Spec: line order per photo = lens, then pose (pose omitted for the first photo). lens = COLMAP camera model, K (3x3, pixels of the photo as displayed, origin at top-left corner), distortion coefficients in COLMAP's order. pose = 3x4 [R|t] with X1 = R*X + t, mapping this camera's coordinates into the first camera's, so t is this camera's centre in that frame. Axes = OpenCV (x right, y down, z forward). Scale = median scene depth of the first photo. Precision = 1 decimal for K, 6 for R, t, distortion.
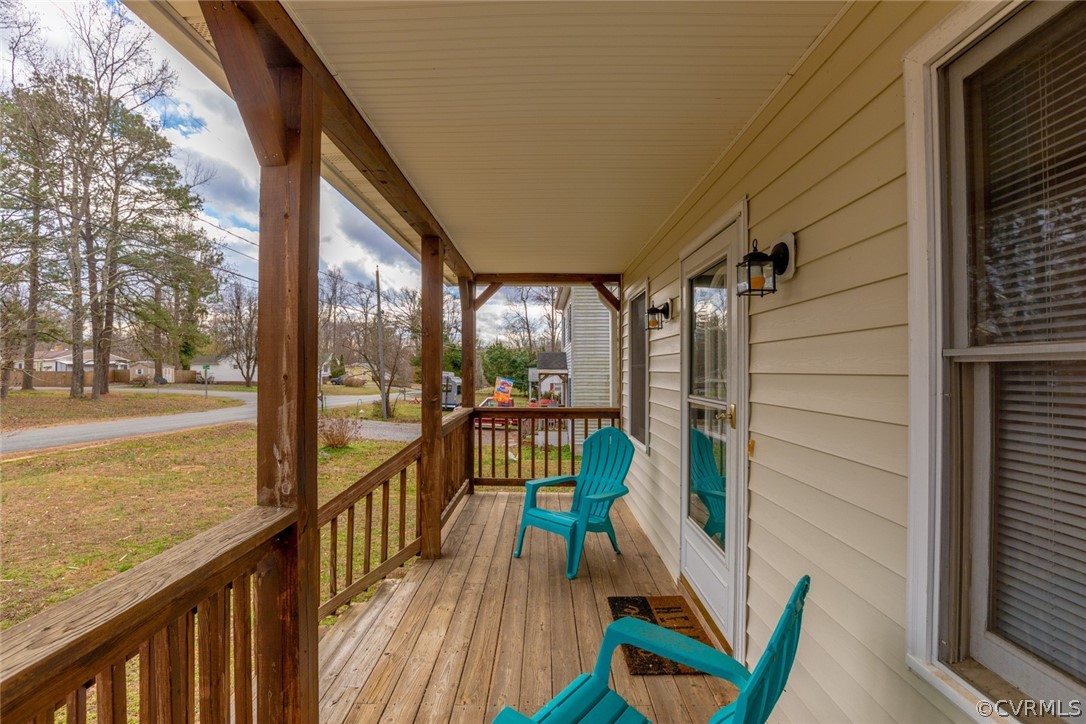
lens RADIAL K [[494.1, 0, 543.0], [0, 494.1, 362.0], [0, 0, 1]] dist [-0.023591, 0.000627]
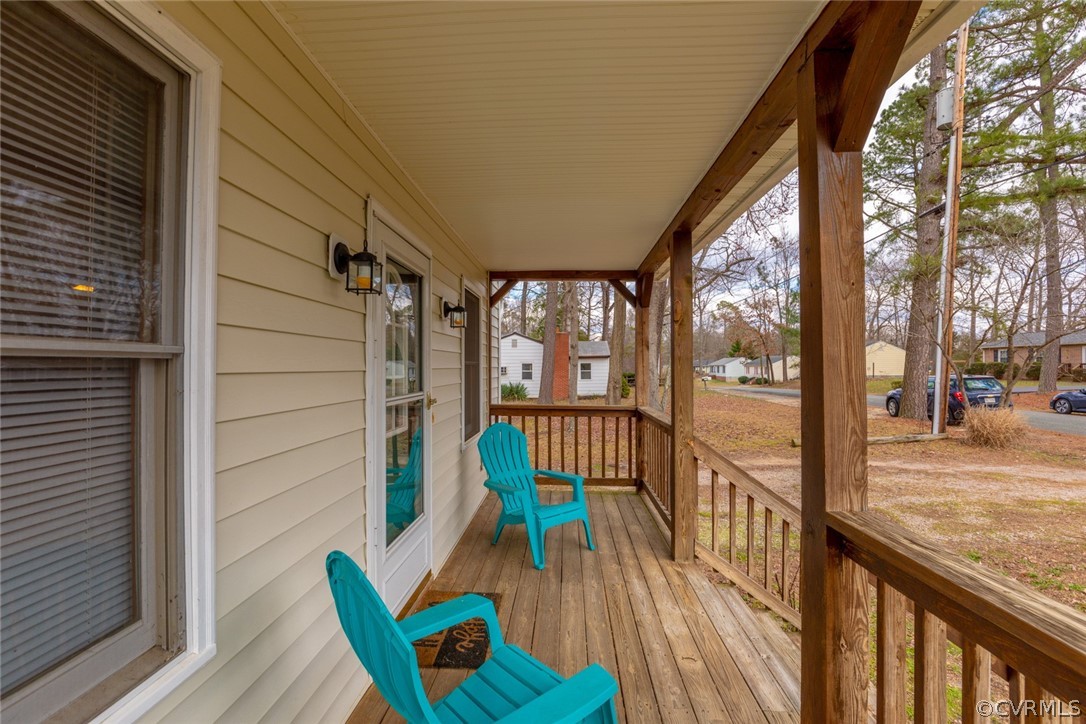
lens RADIAL K [[494.1, 0, 543.0], [0, 494.1, 362.0], [0, 0, 1]] dist [-0.023591, 0.000627]
pose [[-0.998874, -0.001392, 0.047429, 0.002651], [-0.002289, 0.999819, -0.018866, 0.023782], [-0.047394, -0.018953, -0.998696, 1.962027]]
